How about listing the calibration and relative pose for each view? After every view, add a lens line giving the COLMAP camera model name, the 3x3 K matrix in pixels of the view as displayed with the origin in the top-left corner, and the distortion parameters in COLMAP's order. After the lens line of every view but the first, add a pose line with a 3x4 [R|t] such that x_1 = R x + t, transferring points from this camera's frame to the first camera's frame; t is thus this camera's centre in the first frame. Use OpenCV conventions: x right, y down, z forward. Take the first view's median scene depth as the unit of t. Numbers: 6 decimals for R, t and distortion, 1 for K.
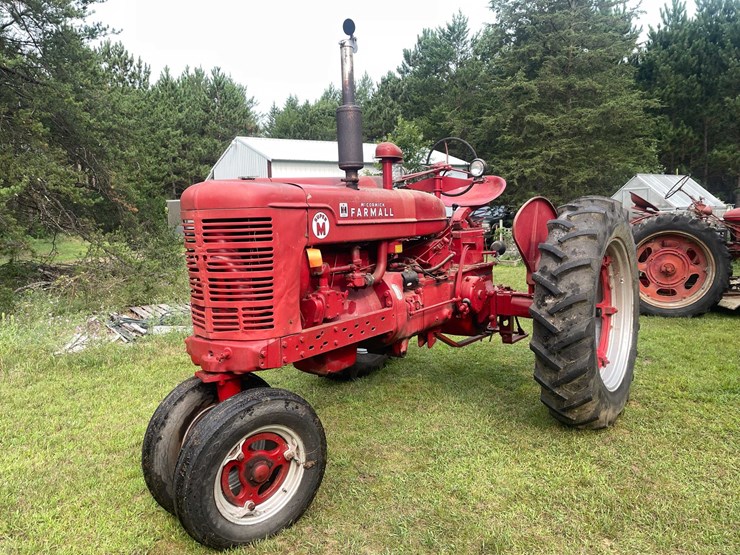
lens RADIAL K [[558.6, 0, 369.1], [0, 558.6, 275.6], [0, 0, 1]] dist [0.081432, -0.107425]
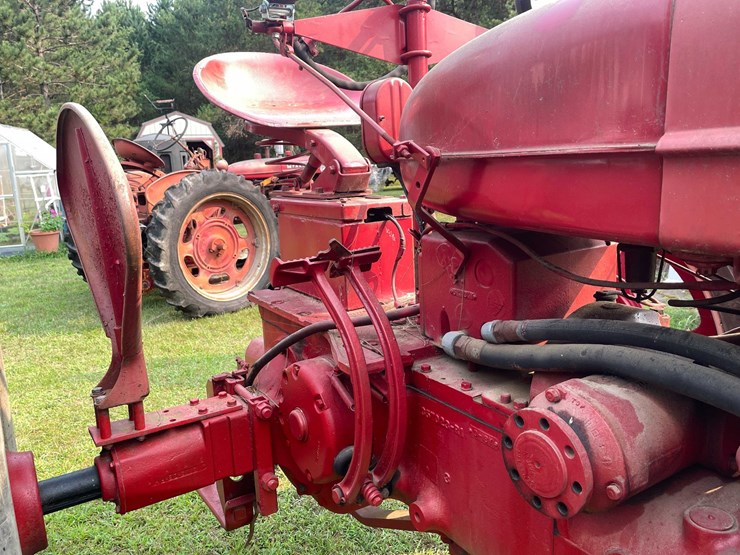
lens RADIAL K [[599.5, 0, 370.0], [0, 599.5, 277.5], [0, 0, 1]] dist [0.075523, -0.116639]
pose [[0.370961, -0.171400, 0.912694, -0.043402], [0.131703, 0.982596, 0.130997, -0.019082], [-0.919262, 0.071610, 0.387078, 0.206779]]
